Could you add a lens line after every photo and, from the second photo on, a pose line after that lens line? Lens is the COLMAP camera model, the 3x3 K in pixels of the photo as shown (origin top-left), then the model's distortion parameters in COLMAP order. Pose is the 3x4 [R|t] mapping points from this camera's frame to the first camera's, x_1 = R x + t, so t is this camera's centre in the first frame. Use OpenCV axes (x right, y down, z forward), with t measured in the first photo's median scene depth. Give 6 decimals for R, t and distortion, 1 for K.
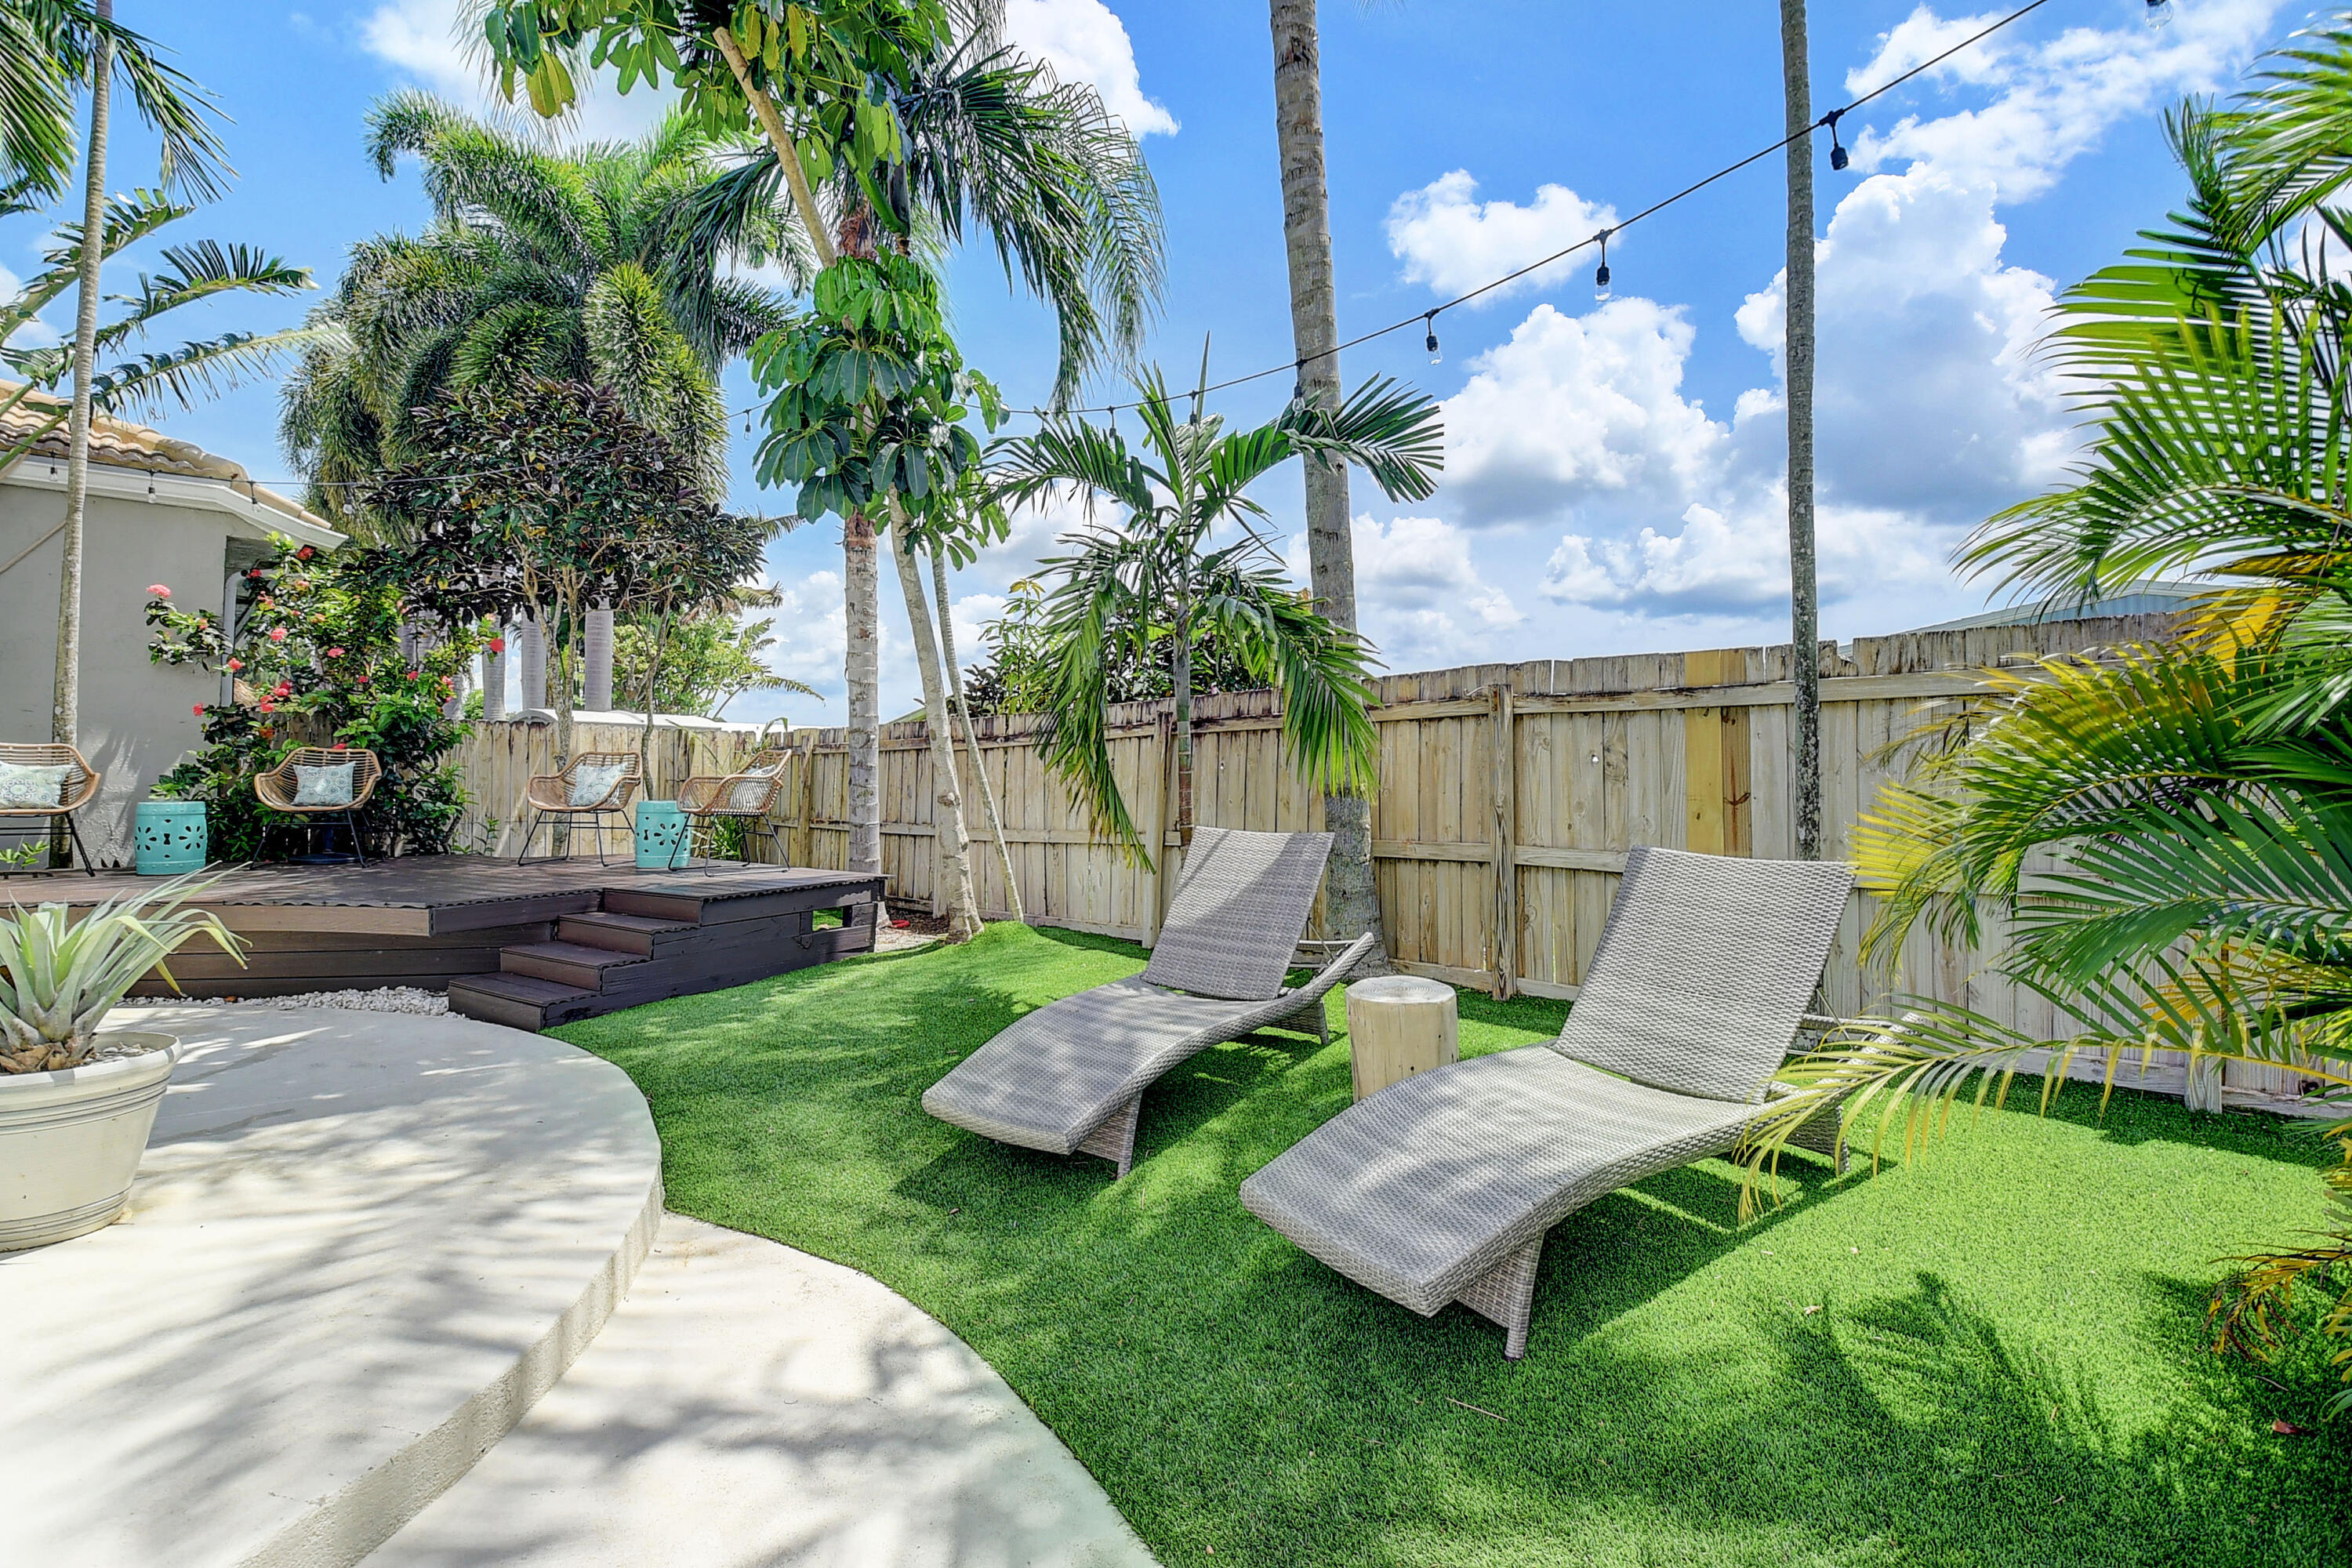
lens RADIAL K [[1047.2, 0, 1164.8], [0, 1047.2, 754.1], [0, 0, 1]] dist [0.013587, -0.026519]
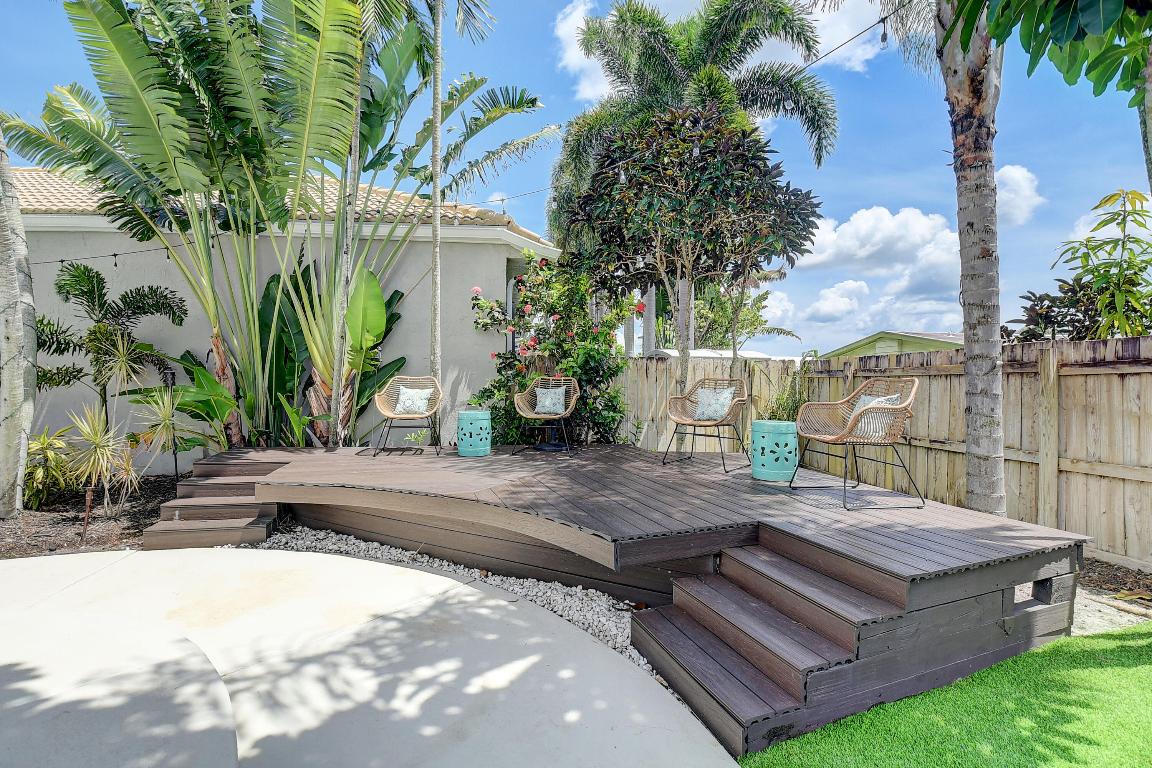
lens RADIAL K [[505.0, 0, 570.9], [0, 505.0, 368.1], [0, 0, 1]] dist [0.029694, -0.038529]
pose [[0.783115, -0.014575, -0.621706, -0.282999], [0.012091, 0.999893, -0.008210, -0.012203], [0.621759, -0.001088, 0.783208, 0.391362]]
